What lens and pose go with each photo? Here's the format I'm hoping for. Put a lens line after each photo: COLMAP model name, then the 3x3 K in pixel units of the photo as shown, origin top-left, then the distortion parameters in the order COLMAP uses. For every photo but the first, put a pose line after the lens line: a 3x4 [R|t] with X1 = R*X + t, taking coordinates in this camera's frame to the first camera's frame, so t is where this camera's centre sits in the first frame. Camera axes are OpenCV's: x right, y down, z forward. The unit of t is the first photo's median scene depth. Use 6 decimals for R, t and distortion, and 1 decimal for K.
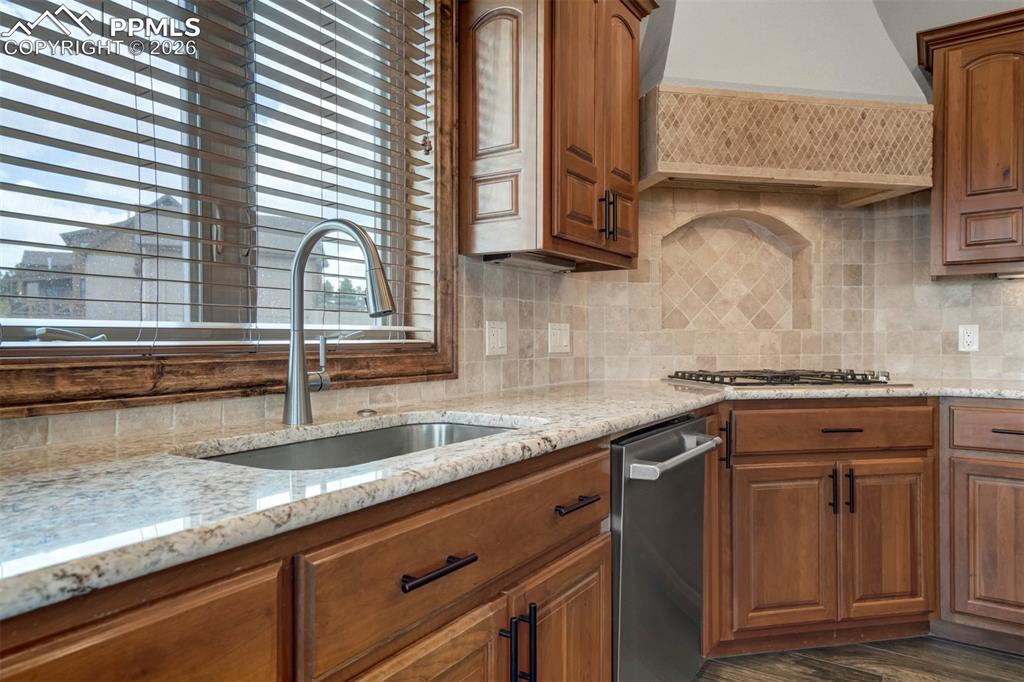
lens RADIAL K [[669.2, 0, 512.9], [0, 669.2, 340.6], [0, 0, 1]] dist [0.037321, 0.001946]
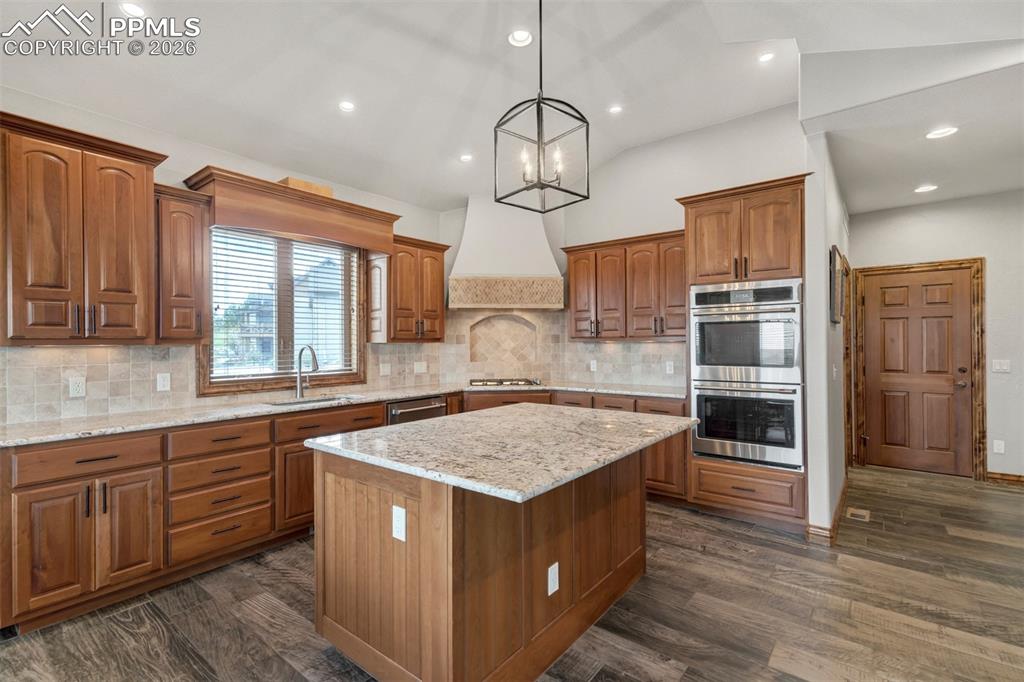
lens RADIAL K [[468.0, 0, 511.1], [0, 468.0, 344.5], [0, 0, 1]] dist [-0.001899, -0.000600]
pose [[0.993853, -0.006423, -0.110521, 0.672227], [0.006223, 0.999978, -0.002155, -0.094093], [0.110532, 0.001454, 0.993871, -0.866615]]
